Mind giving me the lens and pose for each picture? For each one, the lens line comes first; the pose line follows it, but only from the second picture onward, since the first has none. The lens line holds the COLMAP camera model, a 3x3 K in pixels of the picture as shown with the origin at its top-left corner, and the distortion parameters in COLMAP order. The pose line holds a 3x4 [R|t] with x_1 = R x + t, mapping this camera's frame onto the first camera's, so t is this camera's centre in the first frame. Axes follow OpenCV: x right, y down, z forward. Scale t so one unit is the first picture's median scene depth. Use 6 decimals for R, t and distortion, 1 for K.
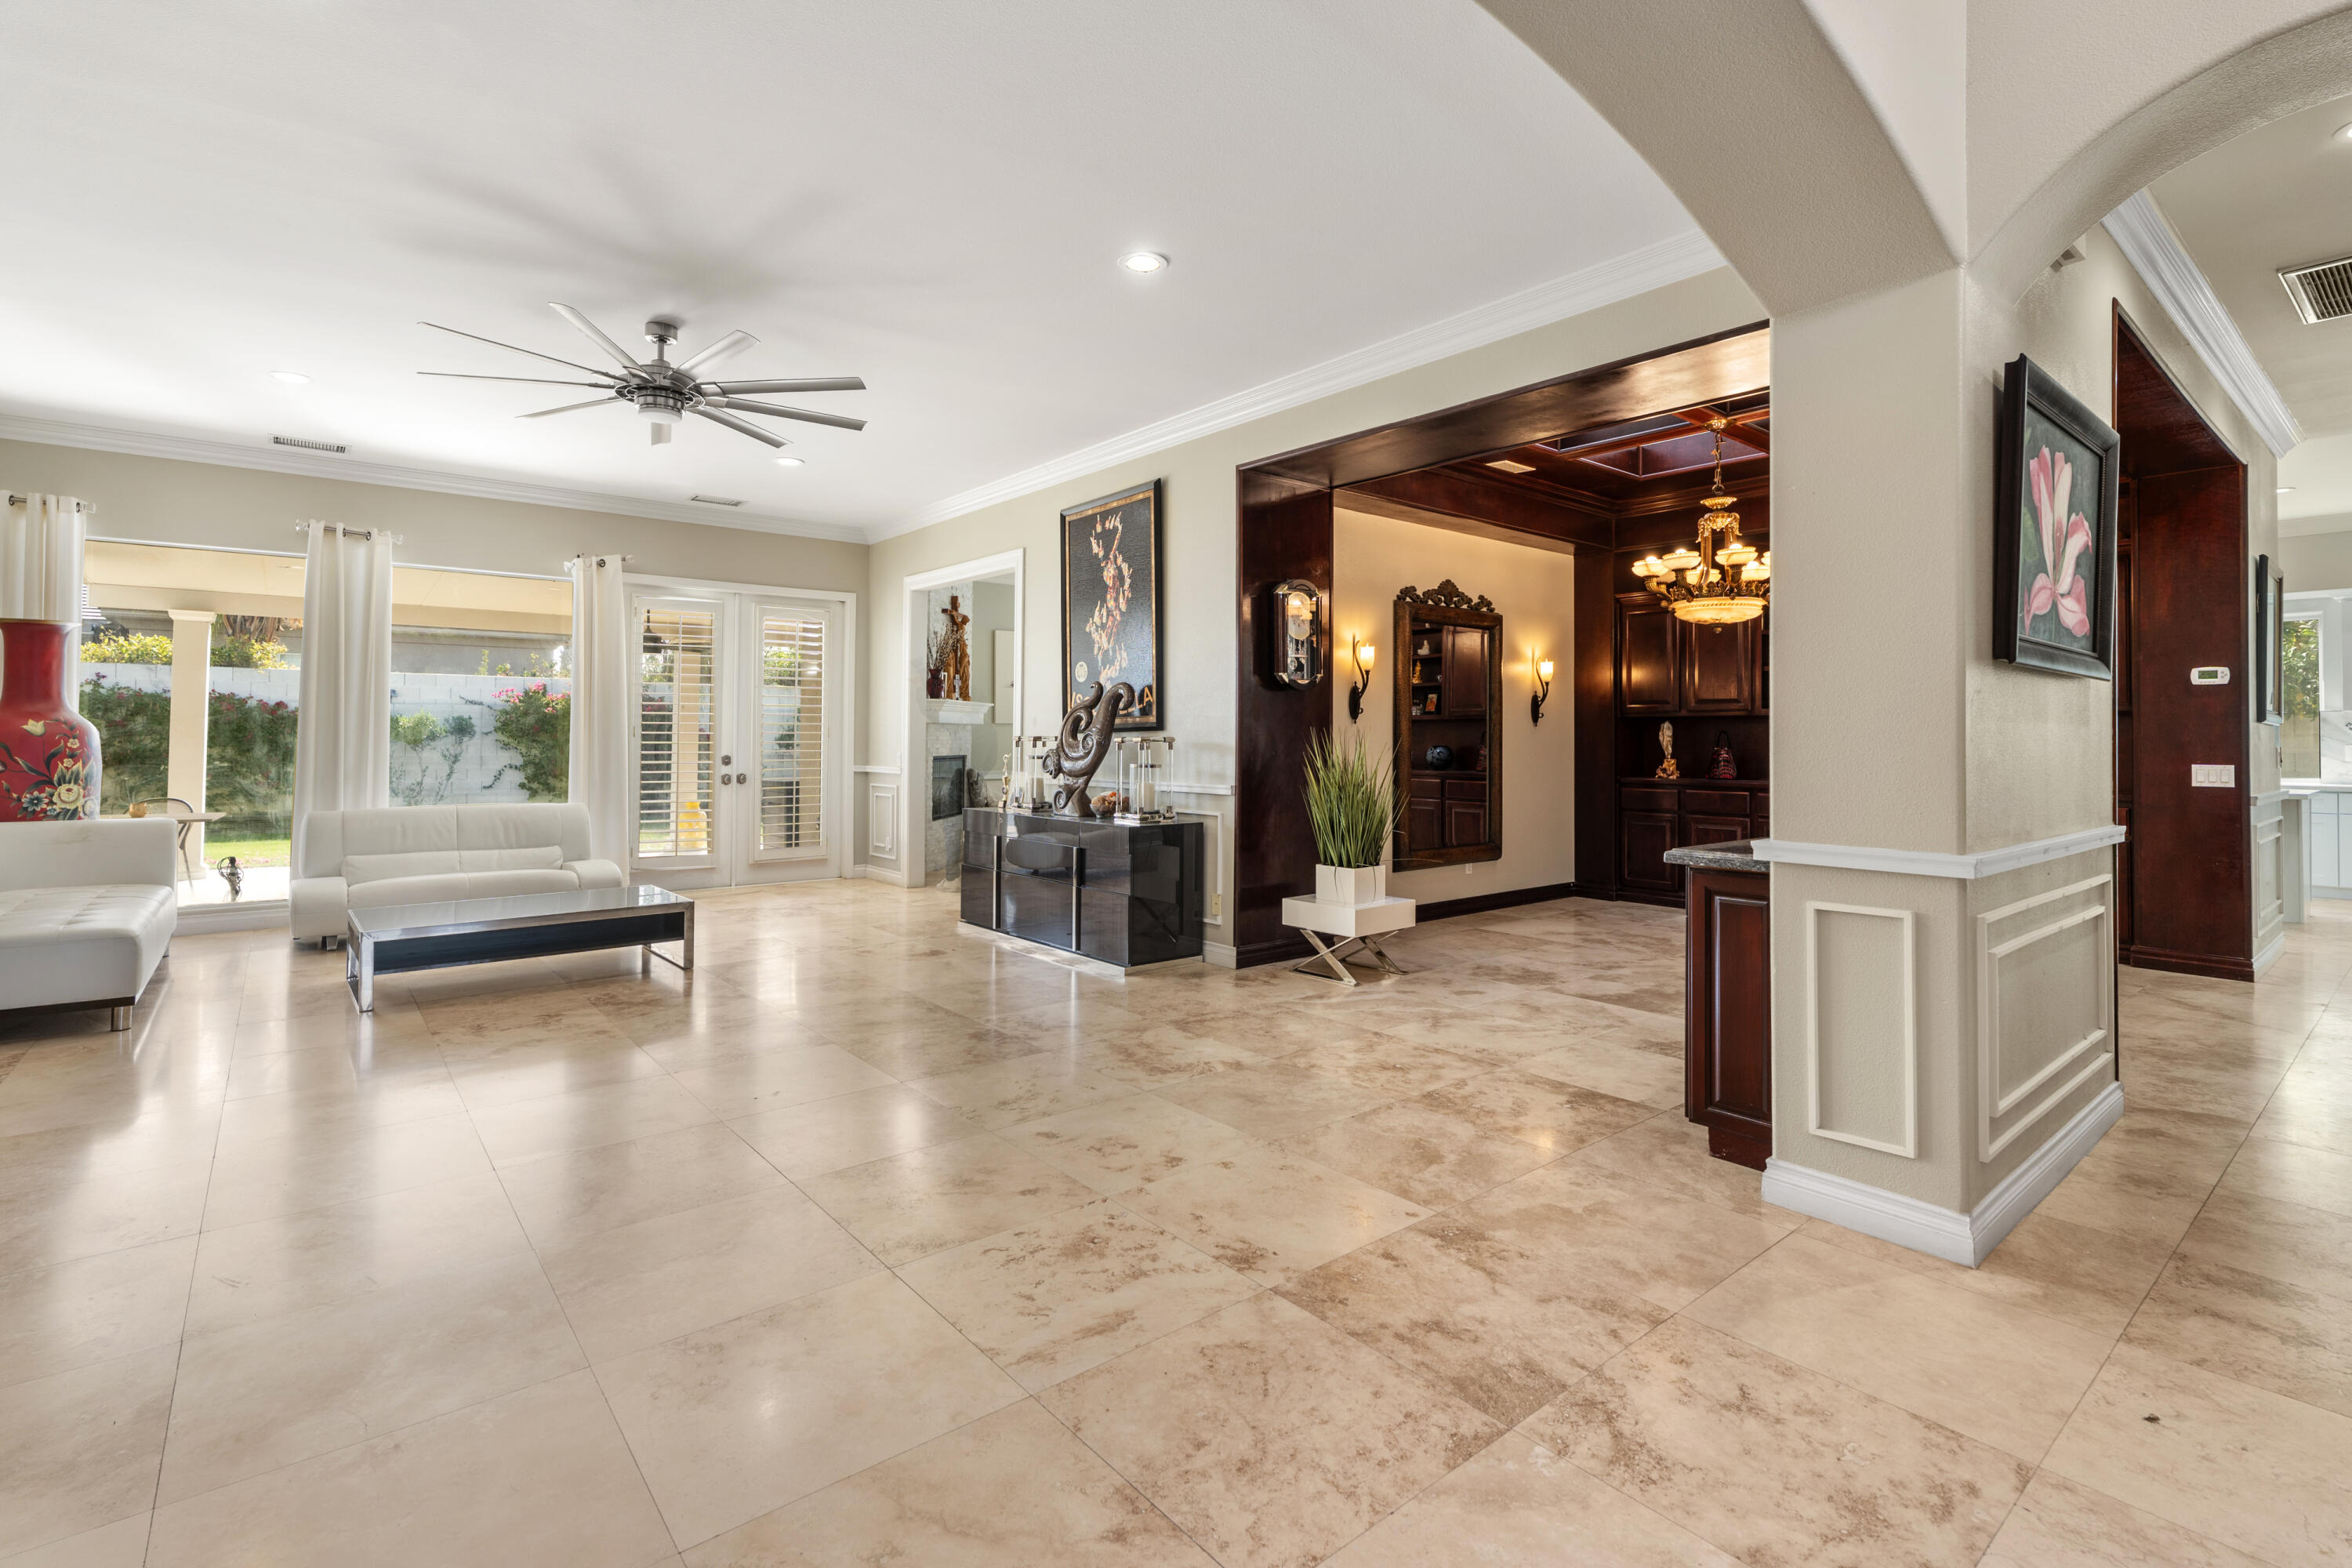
lens RADIAL K [[1070.1, 0, 1172.9], [0, 1070.1, 756.6], [0, 0, 1]] dist [0.016097, -0.007518]
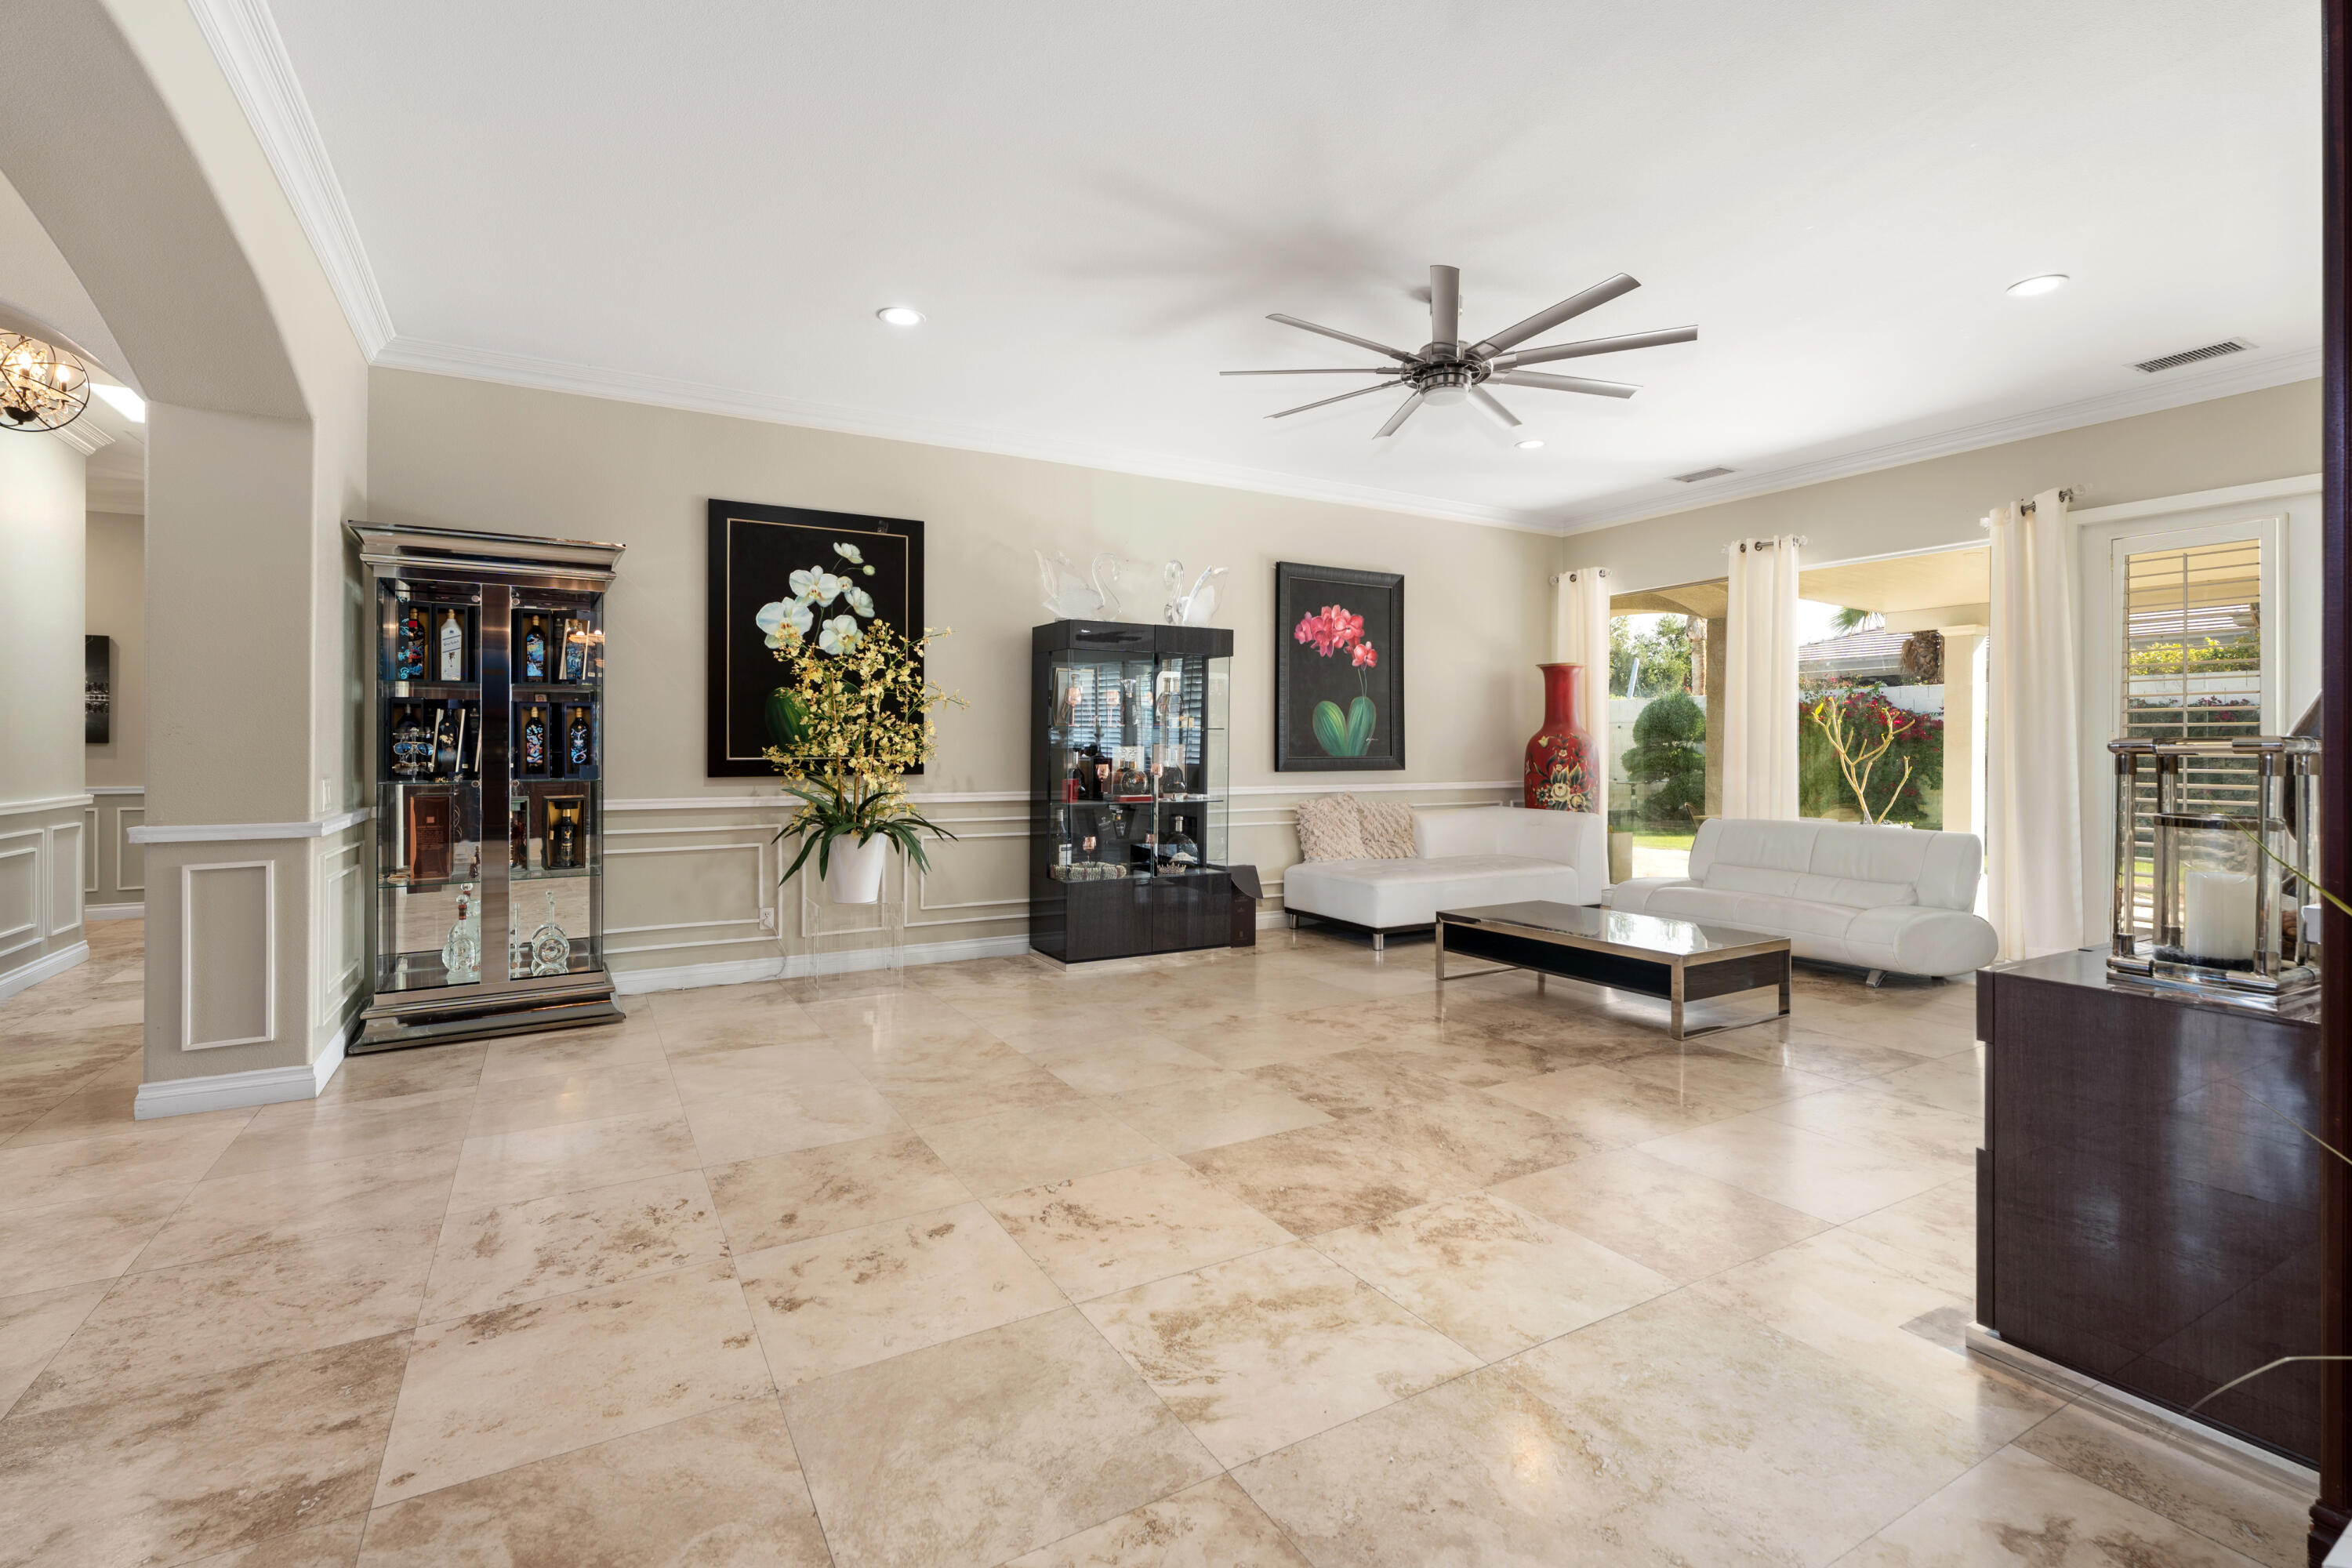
lens RADIAL K [[1070.1, 0, 1172.9], [0, 1070.1, 756.6], [0, 0, 1]] dist [0.016097, -0.007518]
pose [[-0.171979, 0.000144, -0.985101, 0.825739], [-0.014092, 0.999897, 0.002607, -0.011125], [0.985000, 0.014330, -0.171959, 1.655558]]
